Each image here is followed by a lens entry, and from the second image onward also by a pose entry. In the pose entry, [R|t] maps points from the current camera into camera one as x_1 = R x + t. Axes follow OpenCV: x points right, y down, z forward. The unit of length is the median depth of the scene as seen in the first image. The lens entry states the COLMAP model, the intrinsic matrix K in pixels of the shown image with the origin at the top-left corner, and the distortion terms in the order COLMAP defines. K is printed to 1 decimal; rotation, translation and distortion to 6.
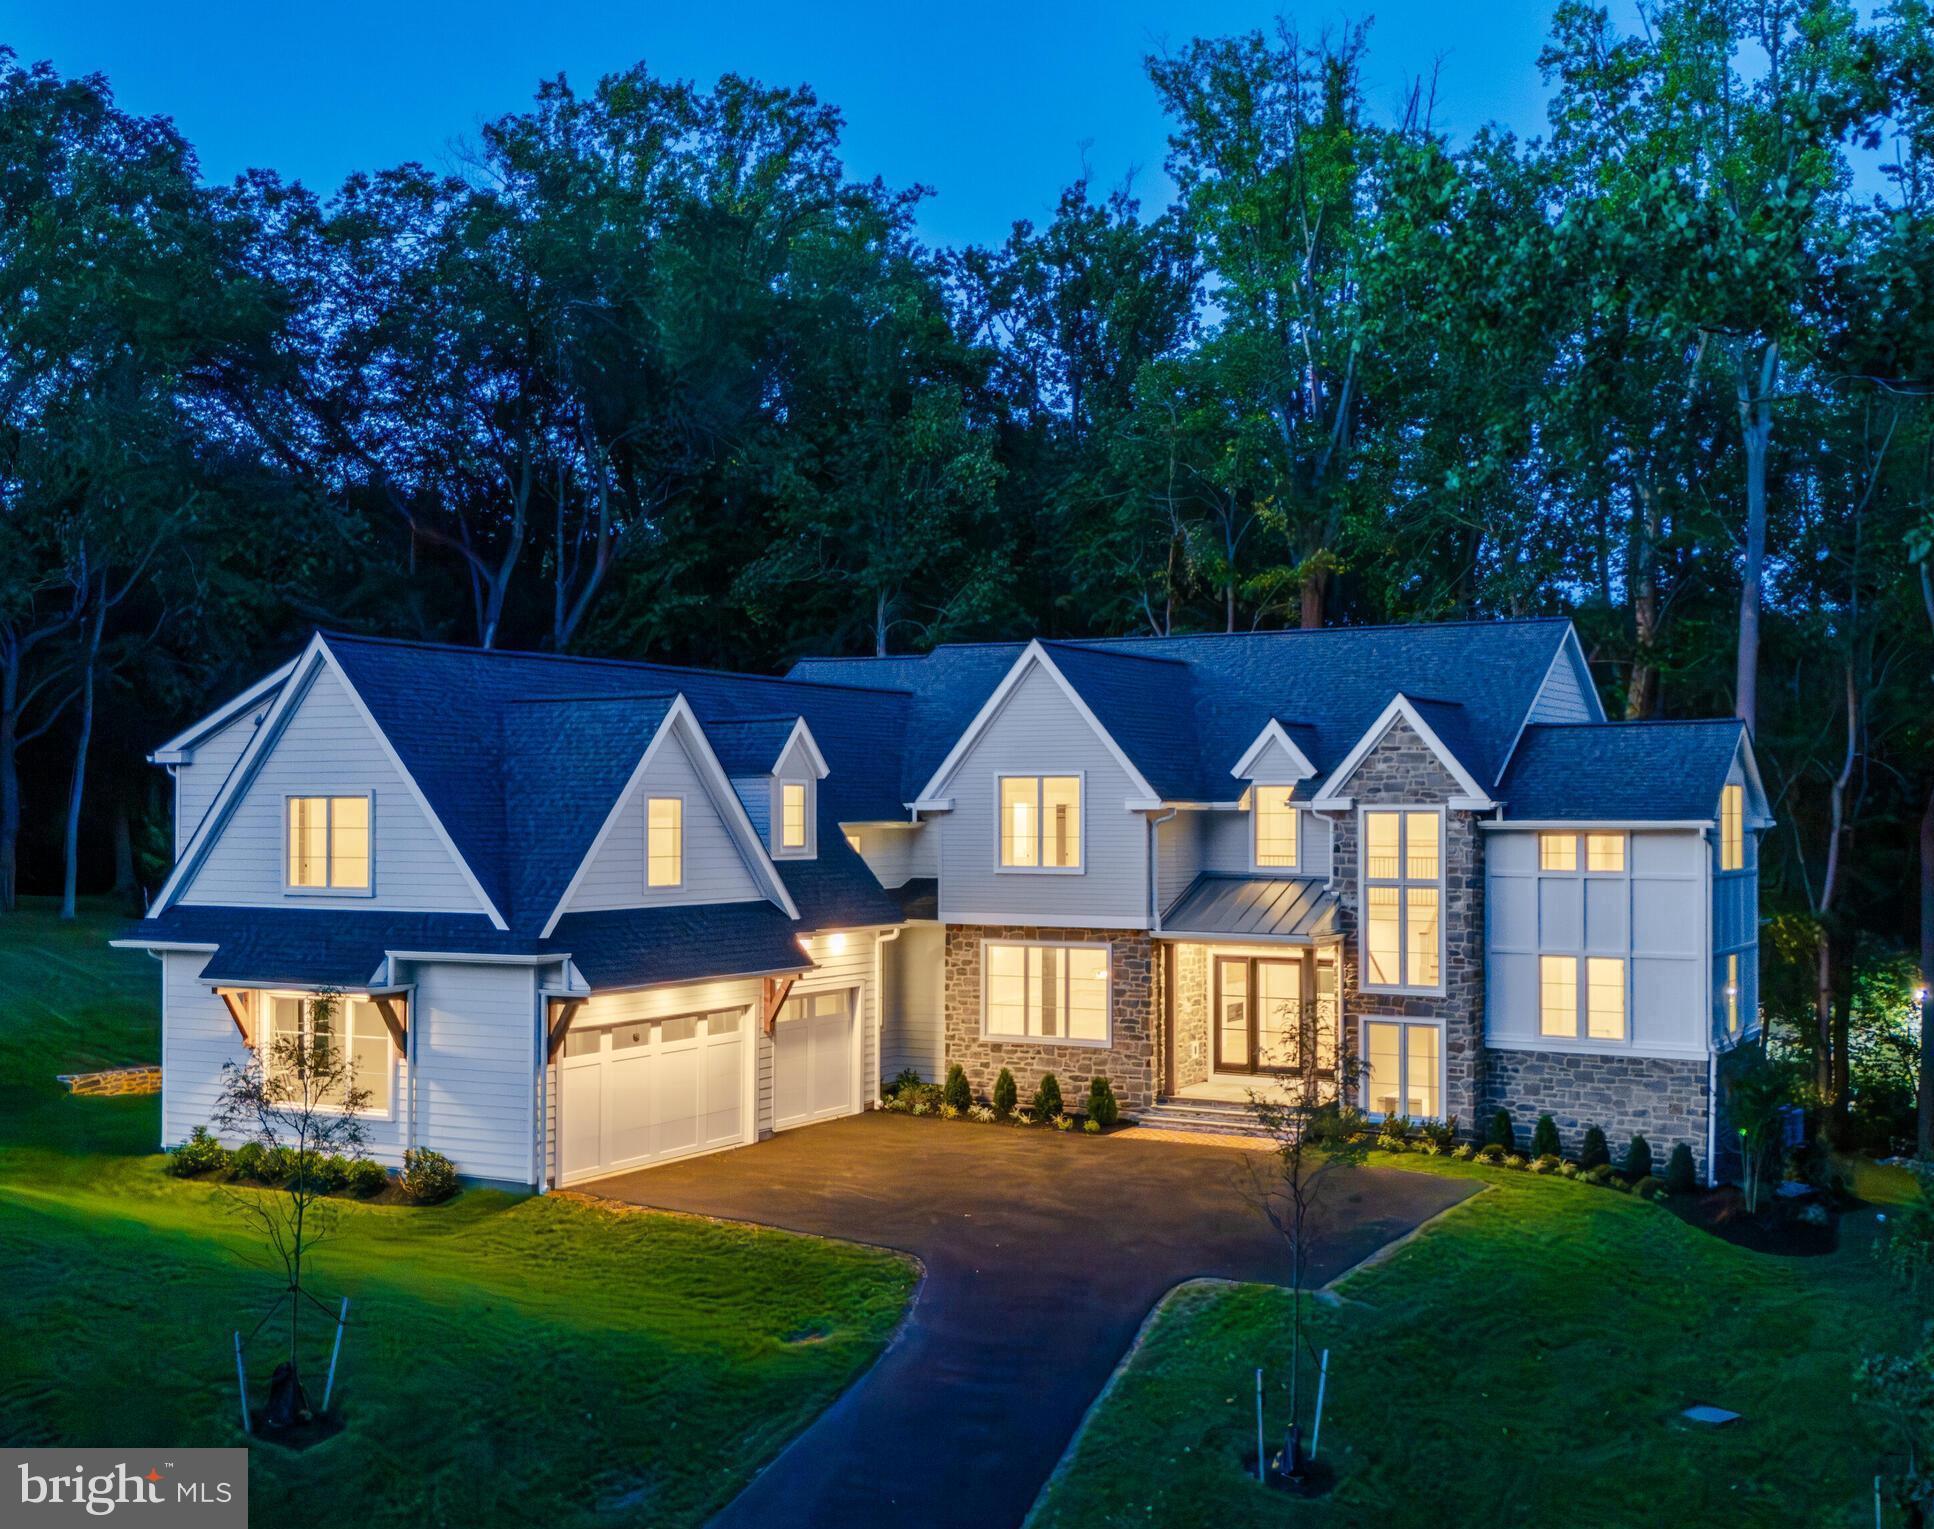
lens RADIAL K [[2229.8, 0, 967.0], [0, 2229.8, 764.5], [0, 0, 1]] dist [0.110880, -0.252129]
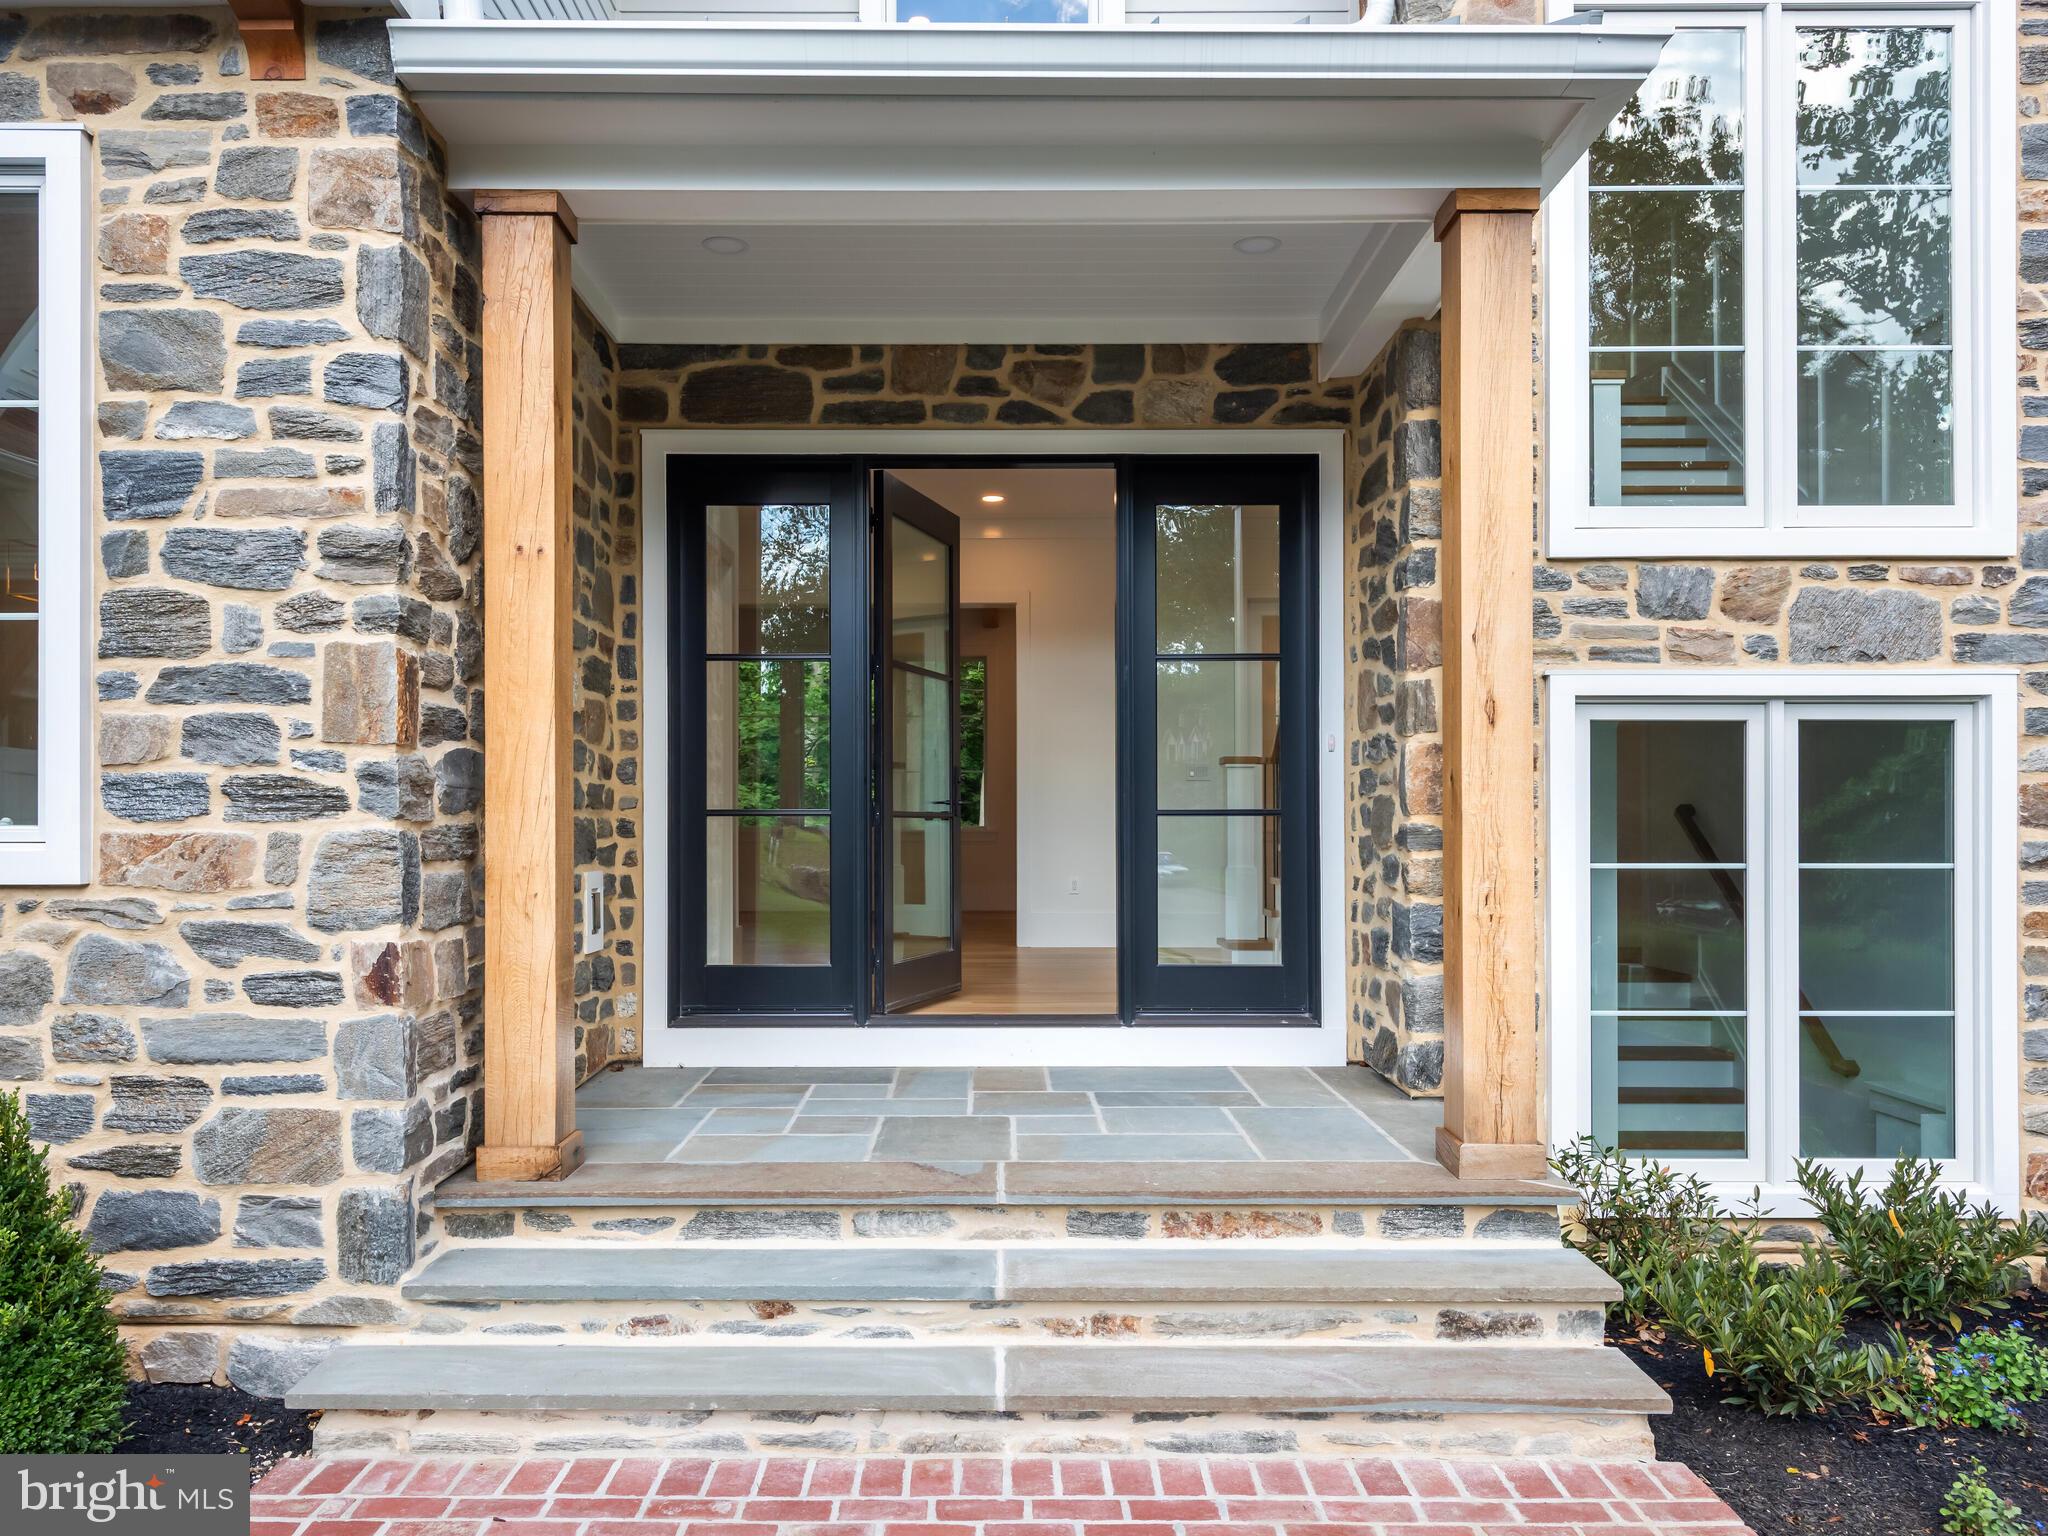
lens RADIAL K [[1693.3, 0, 1022.2], [0, 1693.3, 798.9], [0, 0, 1]] dist [0.049996, 0.001554]
pose [[0.868736, 0.006572, 0.495231, 0.063010], [-0.009760, 0.999945, 0.003851, 0.121290], [-0.495179, -0.008179, 0.868753, 0.884155]]
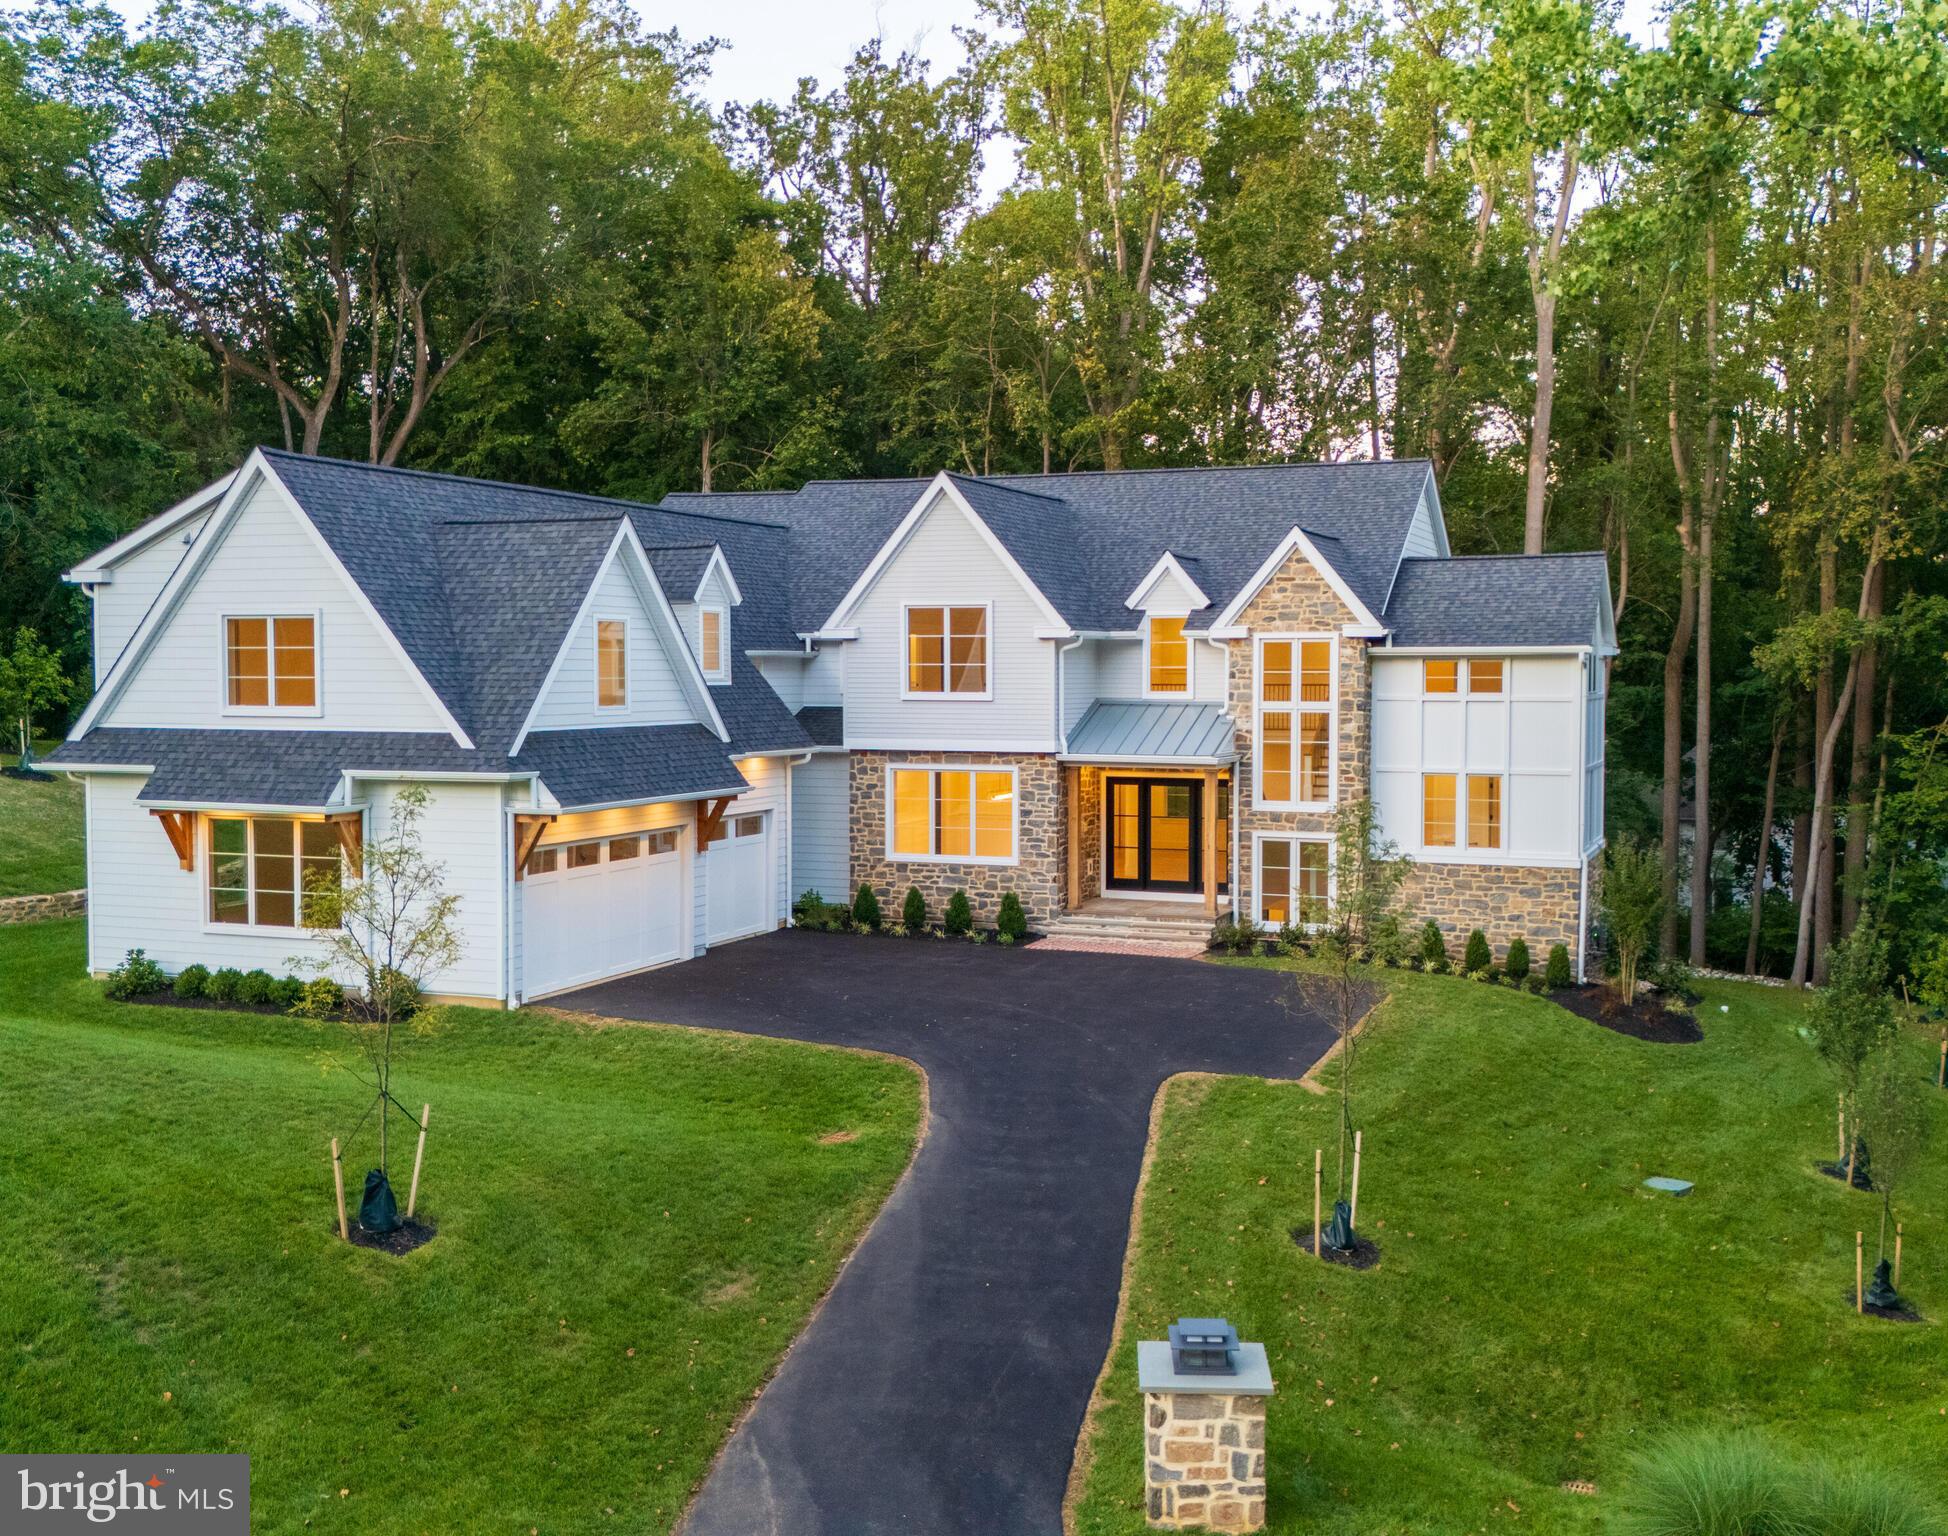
lens RADIAL K [[2121.0, 0, 973.2], [0, 2121.0, 731.2], [0, 0, 1]] dist [0.073417, -0.120055]
pose [[0.991463, -0.002532, 0.130363, -0.085358], [-0.004420, 0.998584, 0.053011, 0.011737], [-0.130313, -0.053135, 0.990048, 0.024873]]
